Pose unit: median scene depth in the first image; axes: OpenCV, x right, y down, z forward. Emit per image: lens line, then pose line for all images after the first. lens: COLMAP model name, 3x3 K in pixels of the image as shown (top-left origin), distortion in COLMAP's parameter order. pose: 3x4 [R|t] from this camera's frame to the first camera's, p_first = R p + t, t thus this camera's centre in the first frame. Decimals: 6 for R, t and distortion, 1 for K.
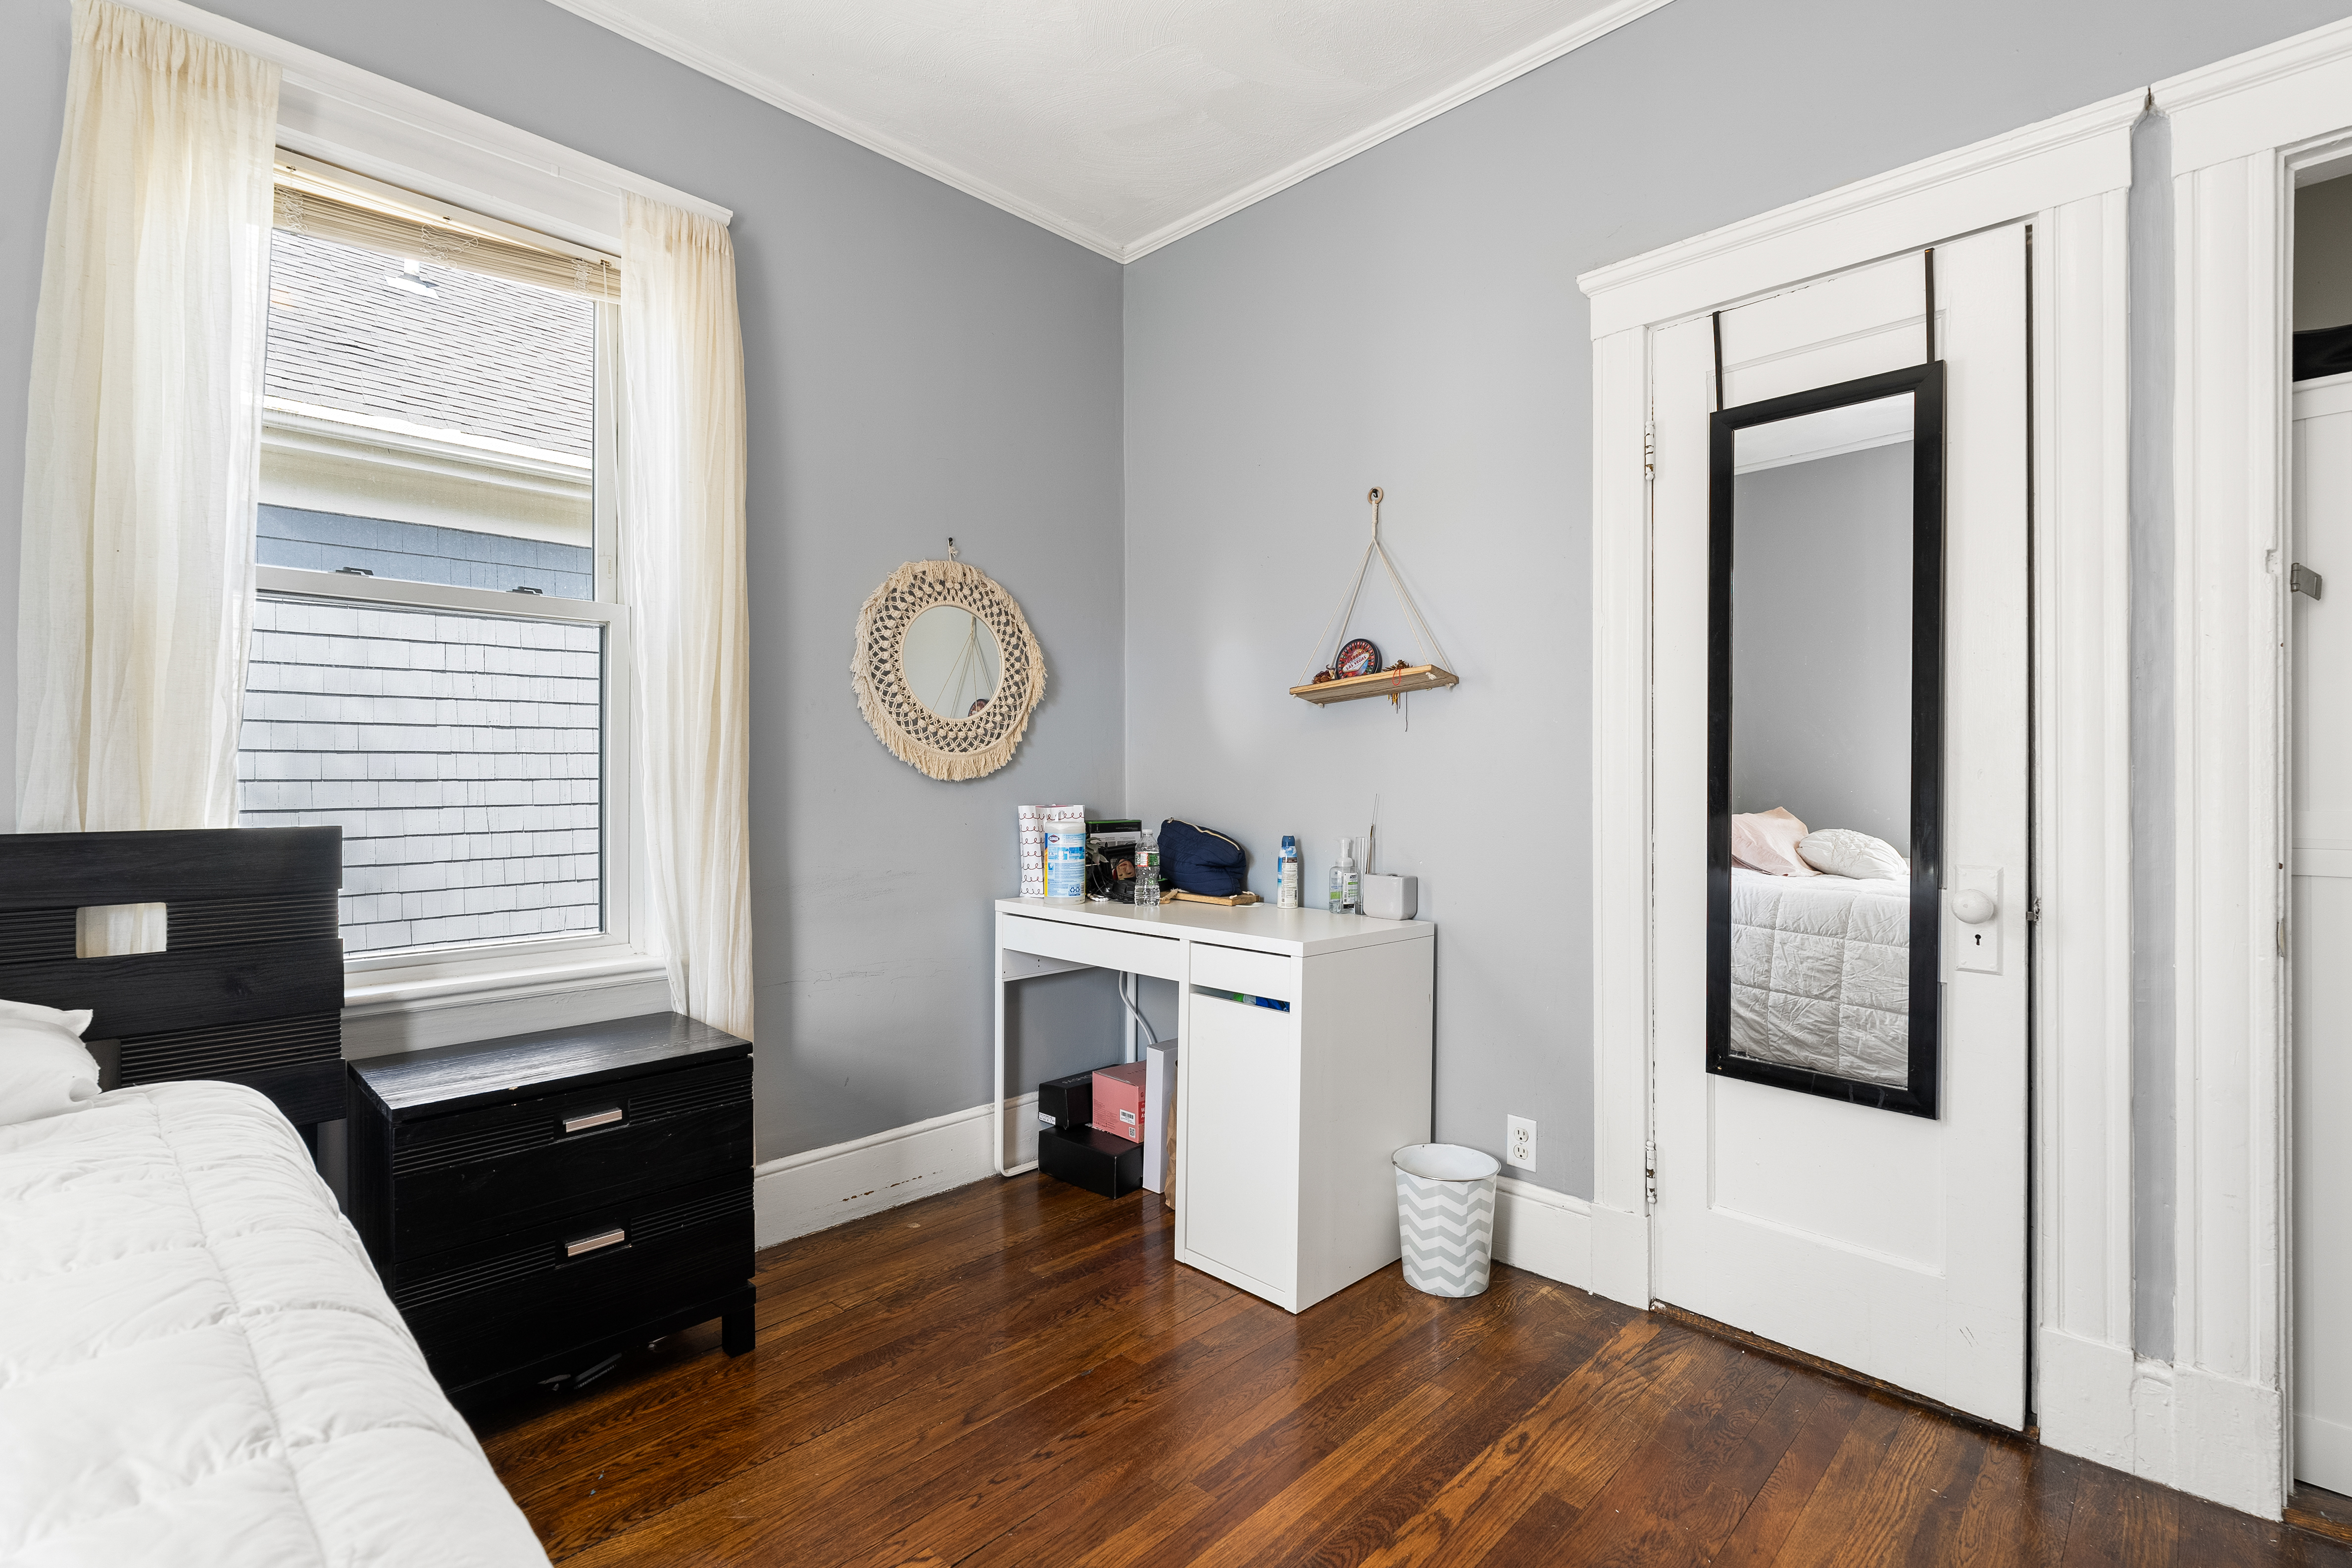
lens RADIAL K [[1065.2, 0, 1175.5], [0, 1065.2, 767.6], [0, 0, 1]] dist [-0.005961, 0.001578]
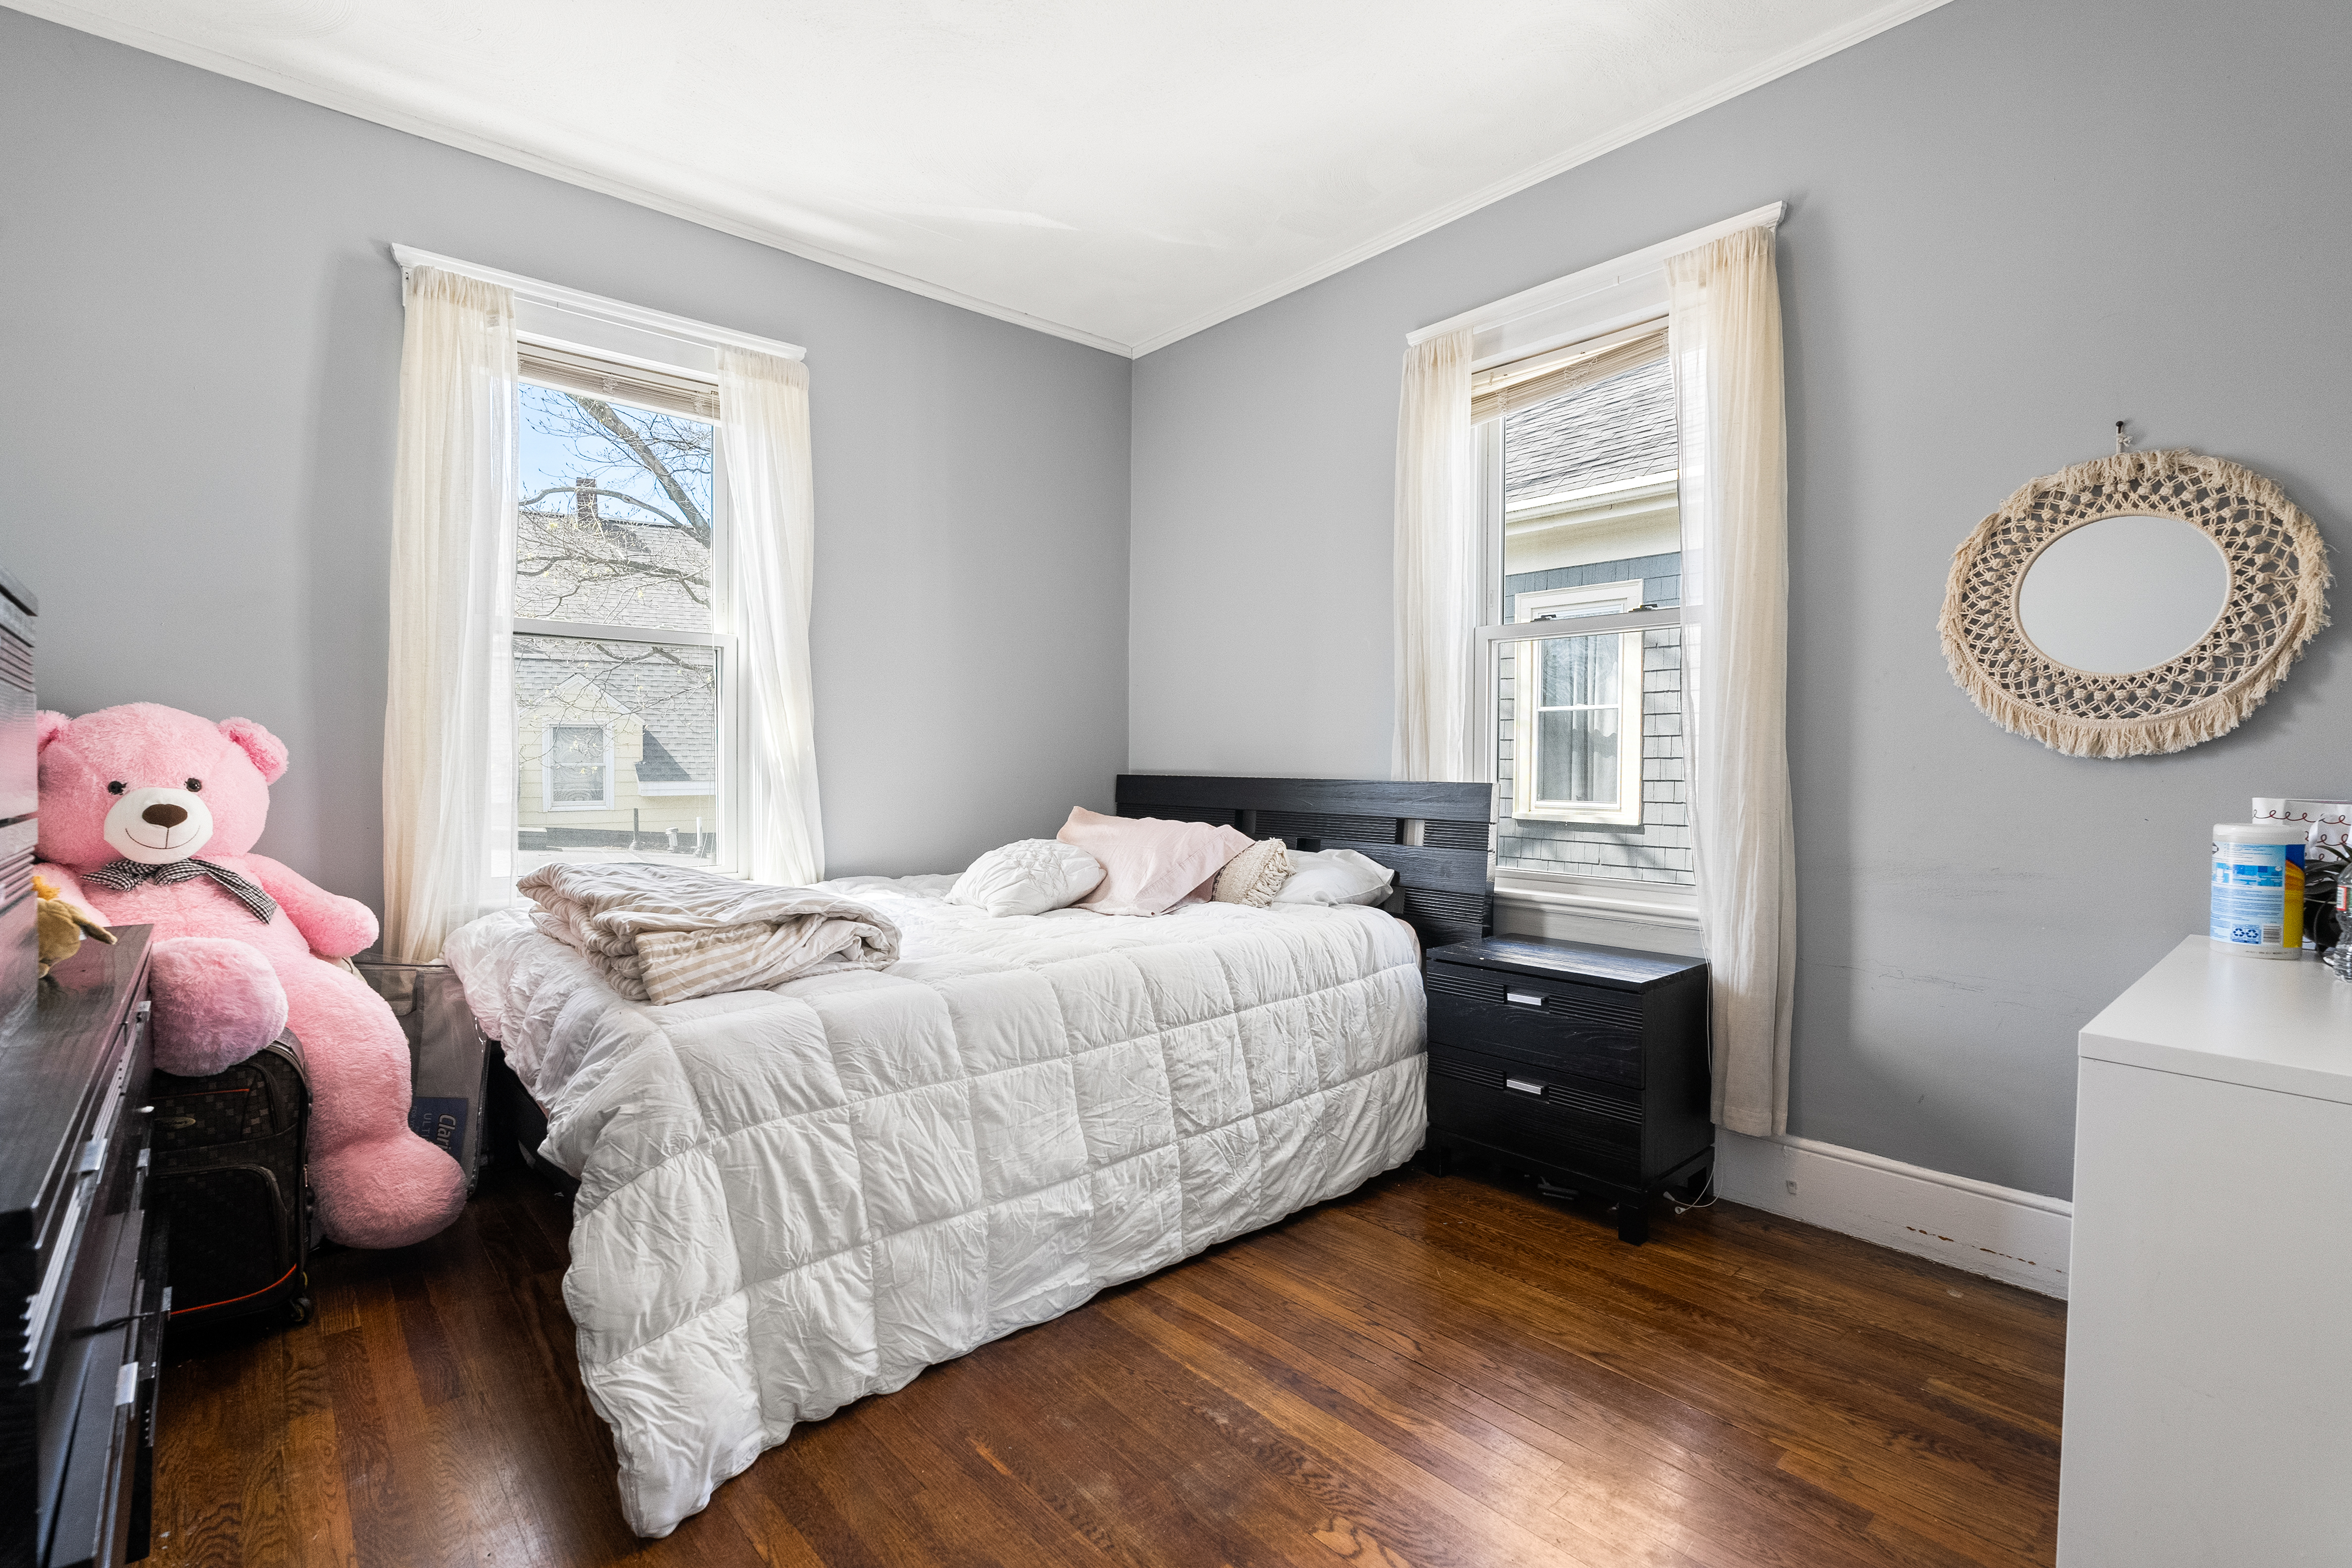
lens RADIAL K [[1065.2, 0, 1174.5], [0, 1065.2, 778.1], [0, 0, 1]] dist [-0.005961, 0.001578]
pose [[-0.070850, 0.020363, -0.997279, 0.582372], [0.006185, 0.999781, 0.019974, 0.007907], [0.997468, -0.004753, -0.070961, 0.431025]]
